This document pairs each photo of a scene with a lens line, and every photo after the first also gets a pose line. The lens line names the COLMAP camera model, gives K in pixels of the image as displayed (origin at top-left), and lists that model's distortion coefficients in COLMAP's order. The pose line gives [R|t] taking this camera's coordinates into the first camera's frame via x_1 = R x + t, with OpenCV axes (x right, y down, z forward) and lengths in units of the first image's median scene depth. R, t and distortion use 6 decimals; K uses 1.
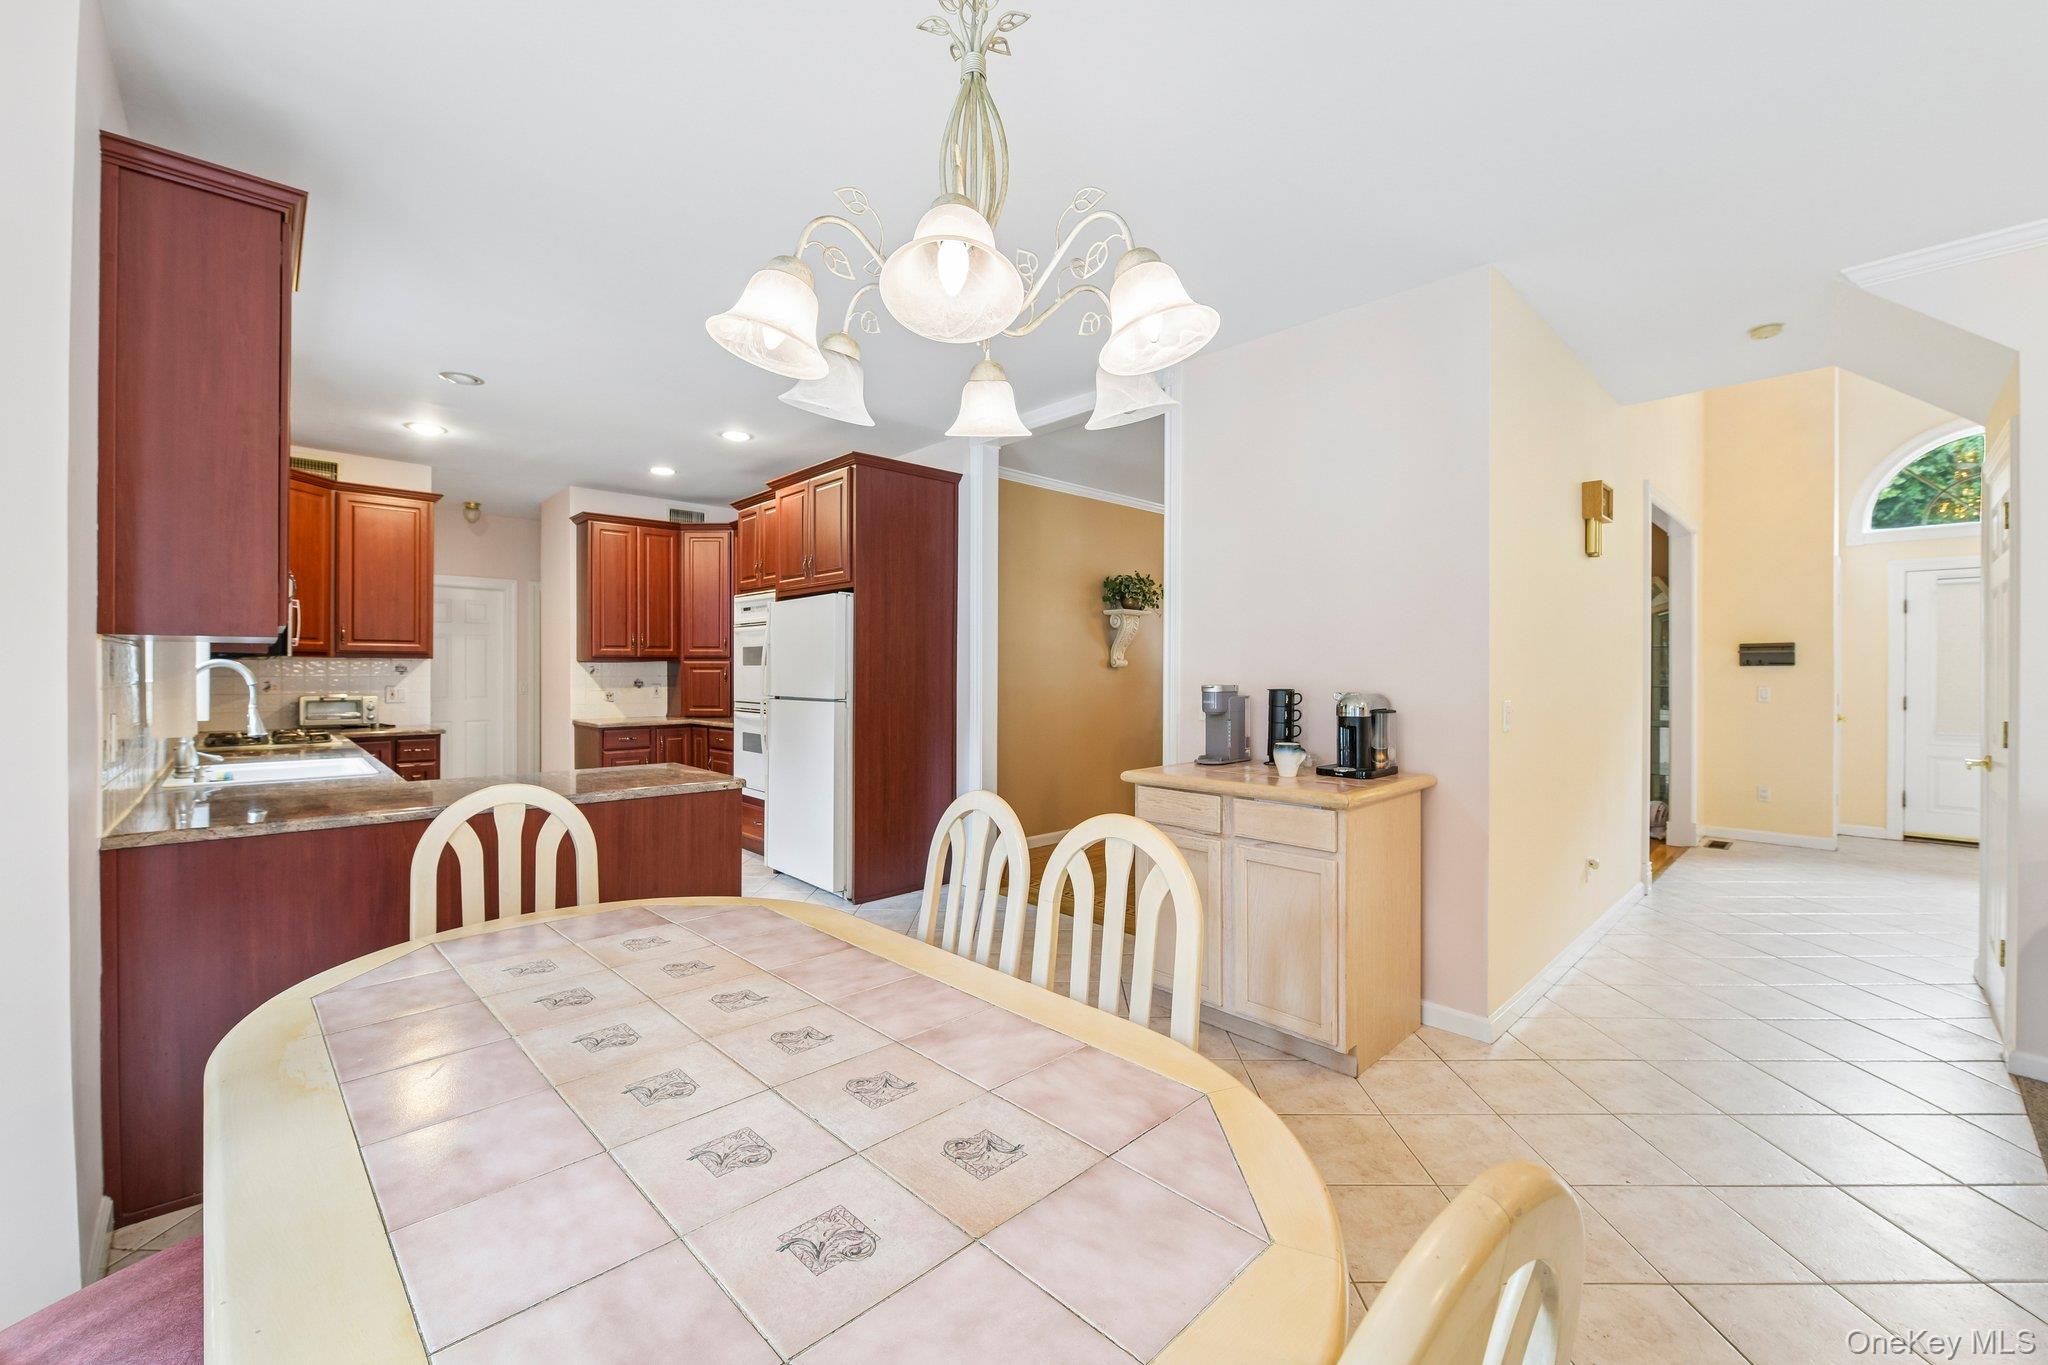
lens RADIAL K [[816.6, 0, 1018.2], [0, 816.6, 674.8], [0, 0, 1]] dist [-0.001018, -0.000105]
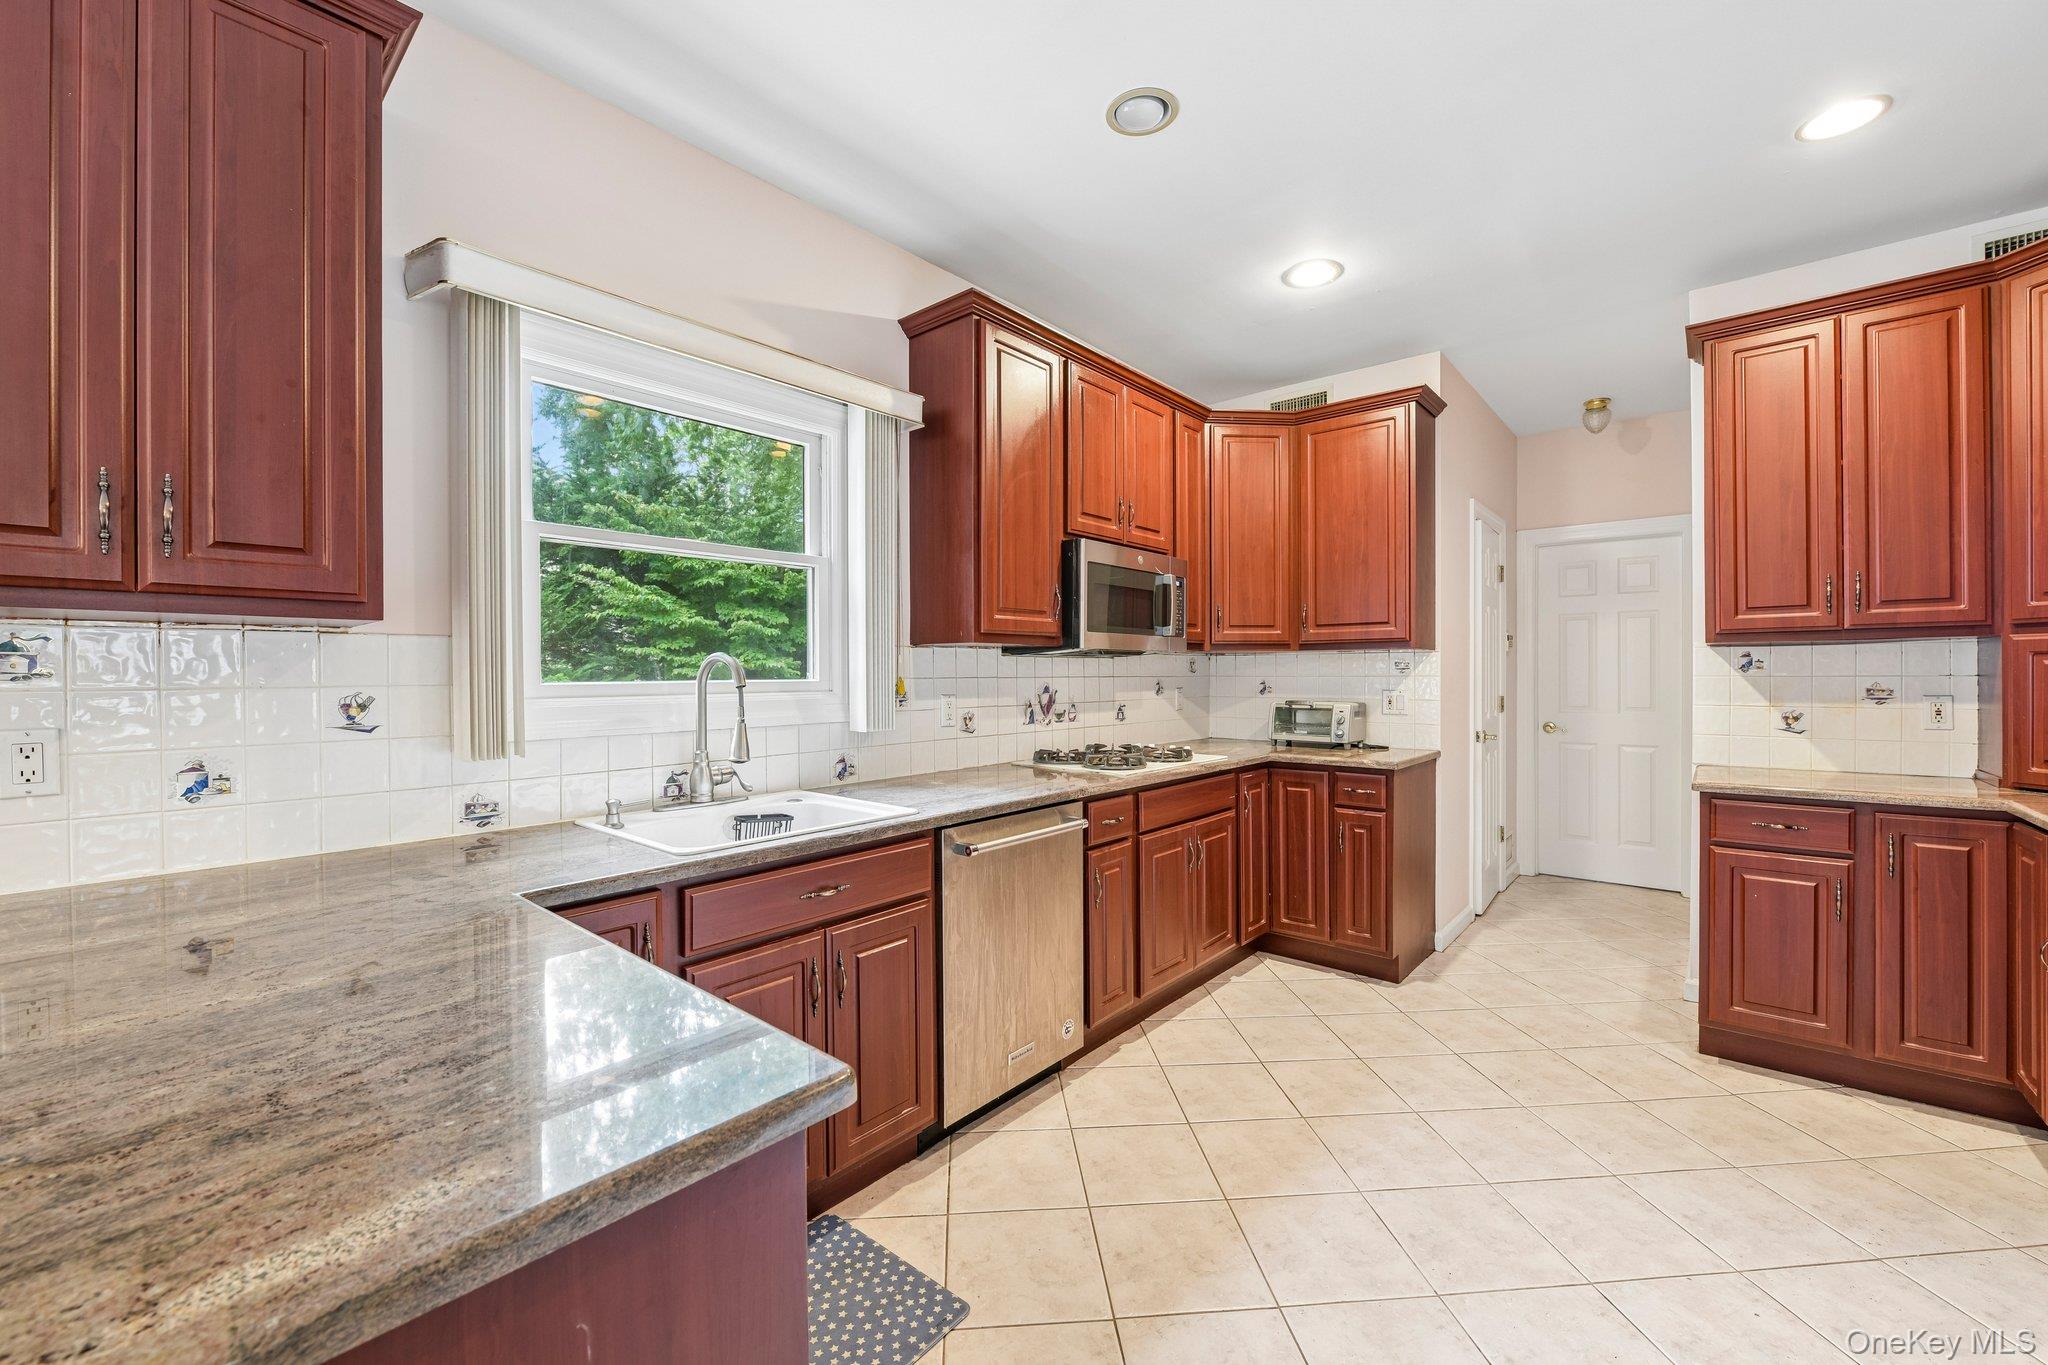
lens RADIAL K [[817.1, 0, 1035.6], [0, 817.1, 674.7], [0, 0, 1]] dist [0.000735, -0.000018]
pose [[0.116242, -0.001217, -0.993220, -0.105767], [0.002393, 0.999997, -0.000945, 0.000475], [0.993218, -0.002267, 0.116245, 0.564928]]
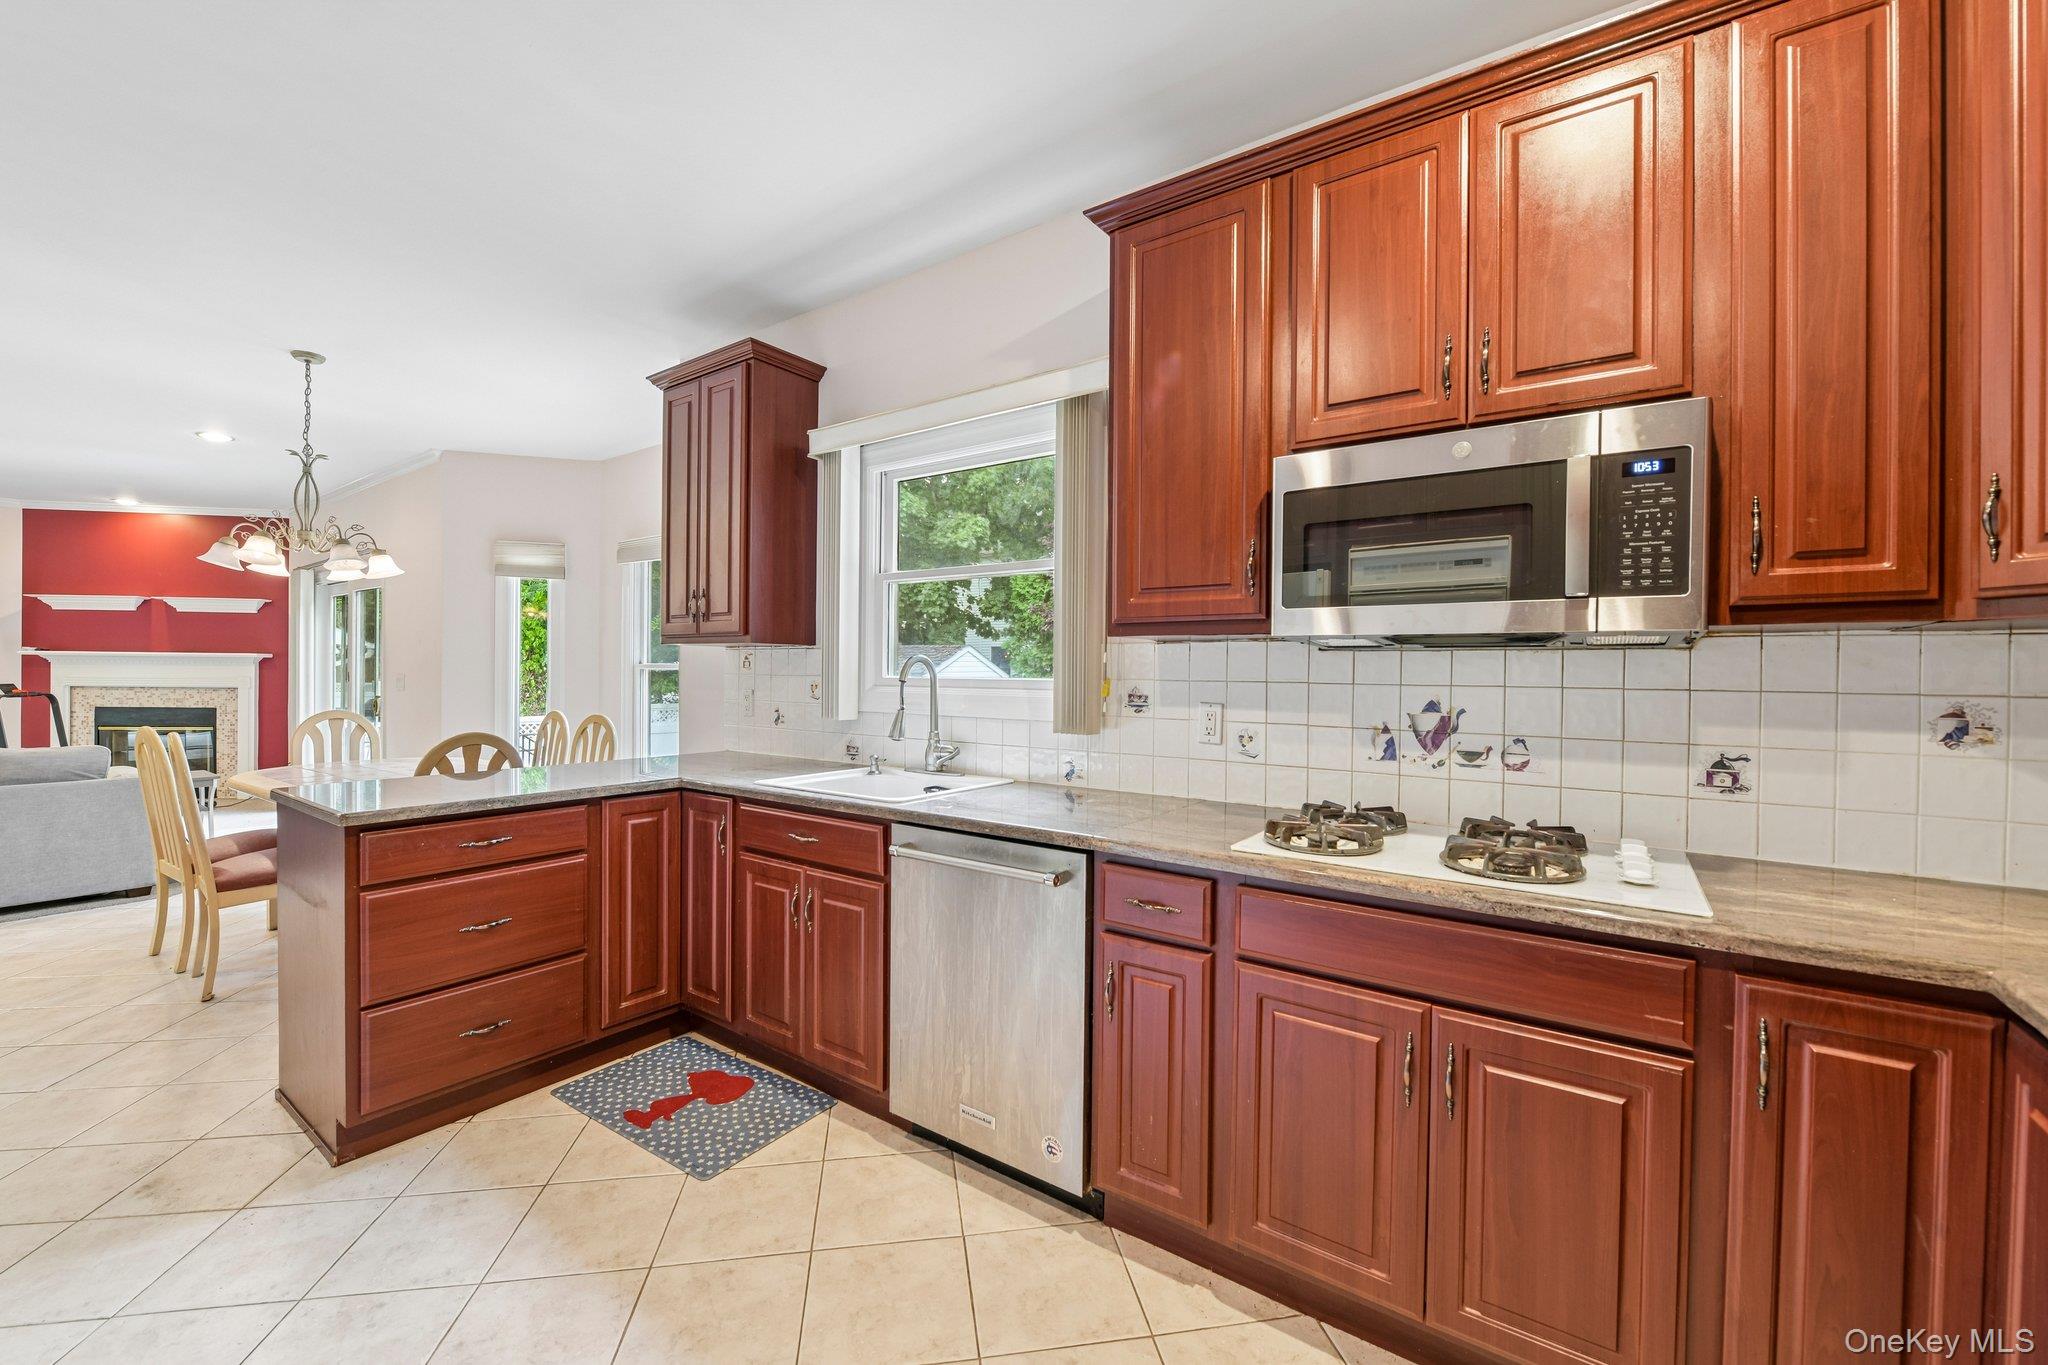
lens RADIAL K [[817.1, 0, 1035.6], [0, 817.1, 674.7], [0, 0, 1]] dist [0.000735, -0.000018]
pose [[-0.981619, -0.010868, -0.190544, -0.439388], [-0.012268, 0.999906, 0.006174, -0.002545], [0.190458, 0.008398, -0.981659, 0.922493]]
